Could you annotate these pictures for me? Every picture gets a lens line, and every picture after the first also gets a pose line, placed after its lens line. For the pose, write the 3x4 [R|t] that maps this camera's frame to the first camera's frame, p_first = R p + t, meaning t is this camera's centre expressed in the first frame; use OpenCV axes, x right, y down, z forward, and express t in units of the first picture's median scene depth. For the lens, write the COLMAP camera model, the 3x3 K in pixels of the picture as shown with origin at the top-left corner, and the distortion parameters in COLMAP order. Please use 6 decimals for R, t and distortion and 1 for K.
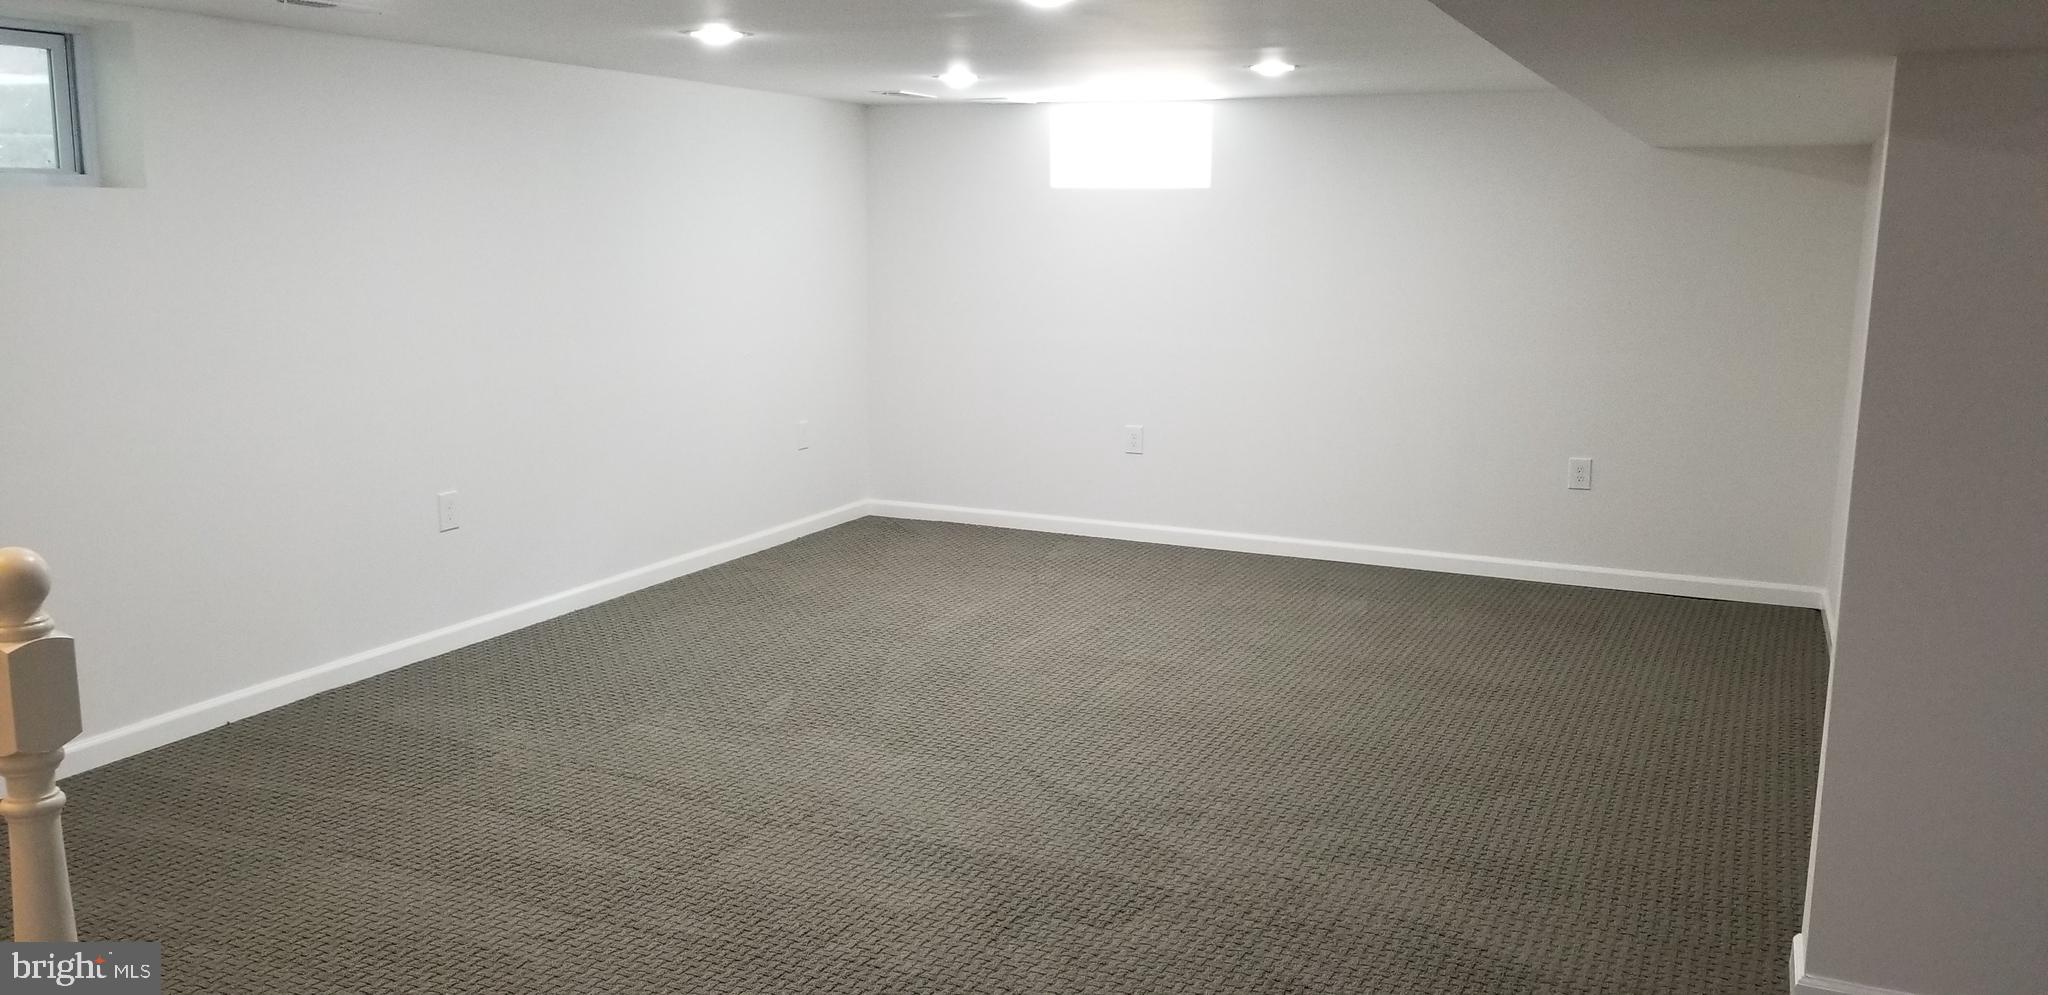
lens RADIAL K [[1587.5, 0, 1024.5], [0, 1587.5, 482.2], [0, 0, 1]] dist [0.064714, -0.138757]
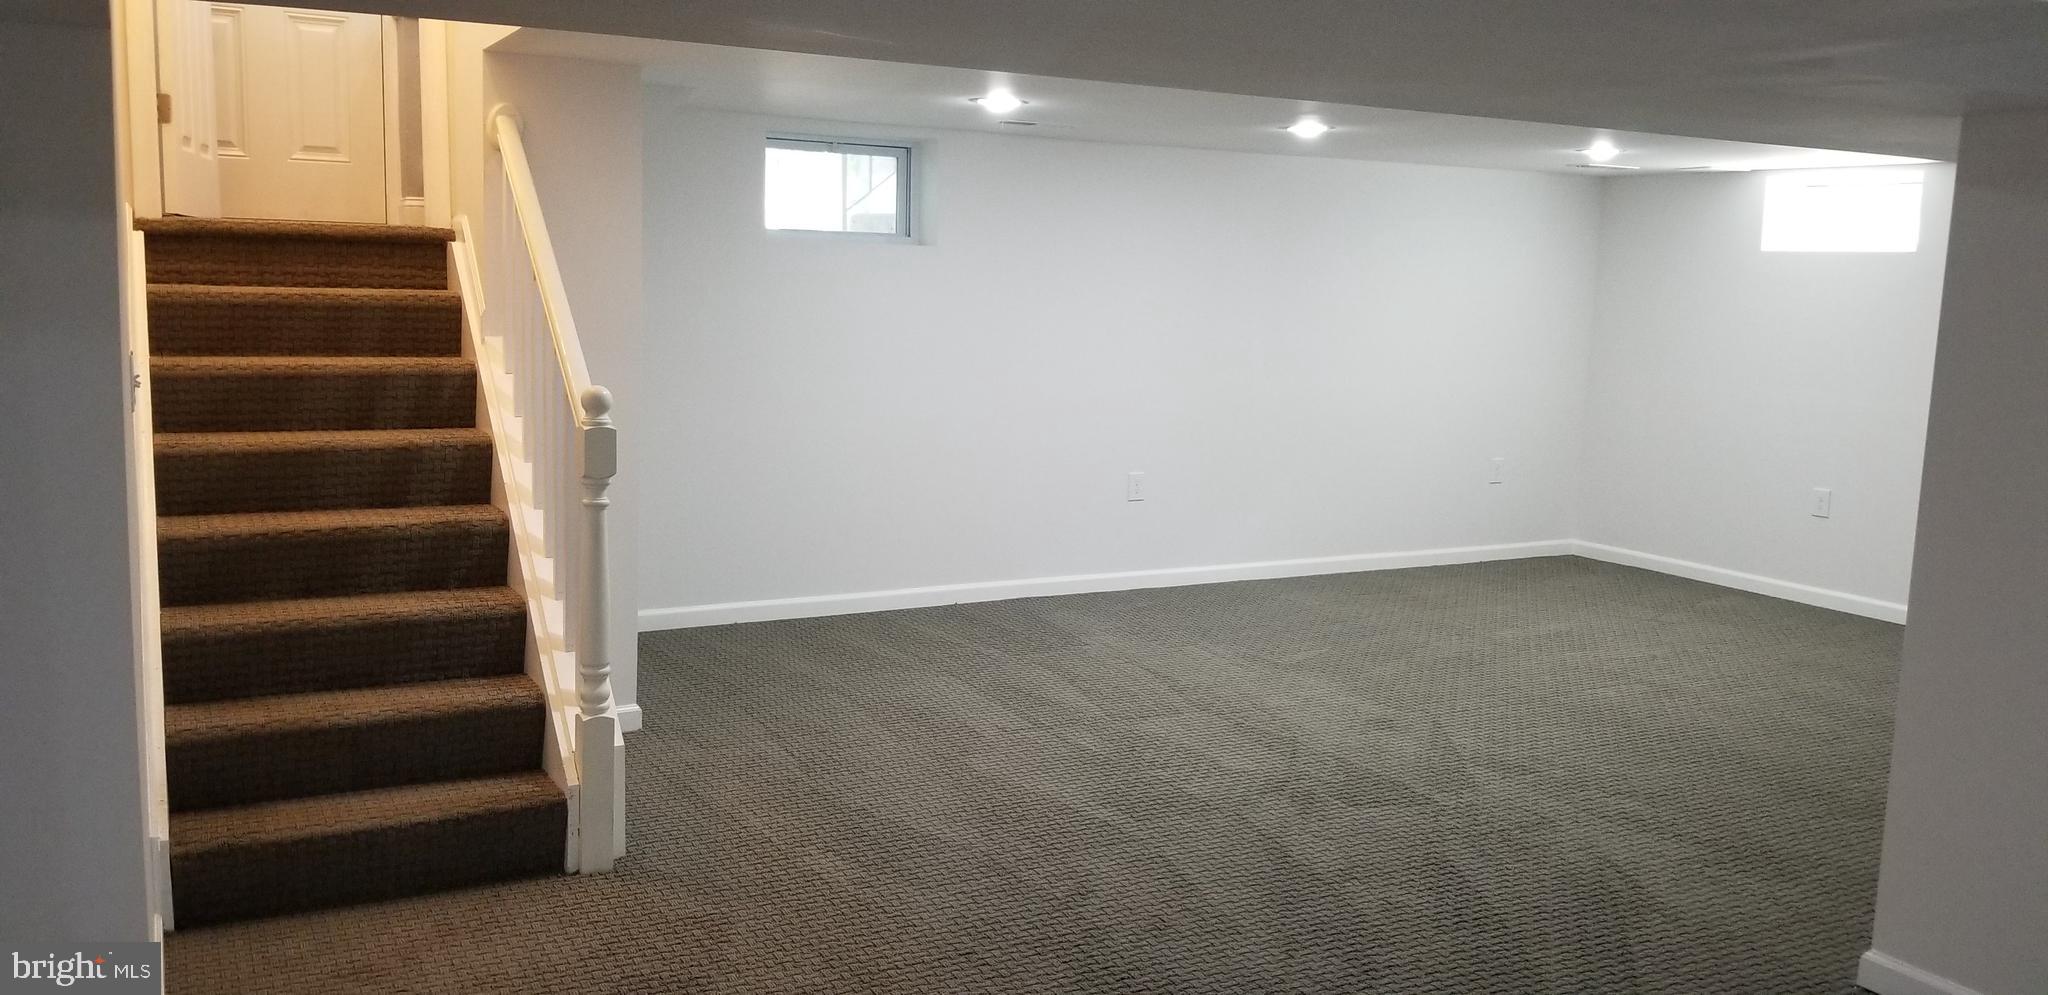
lens RADIAL K [[1587.5, 0, 1018.5], [0, 1587.5, 500.3], [0, 0, 1]] dist [0.064714, -0.138757]
pose [[0.794428, 0.097213, -0.599528, 0.433045], [-0.118409, 0.992956, 0.004105, 0.042887], [0.595704, 0.067728, 0.800344, -0.161937]]
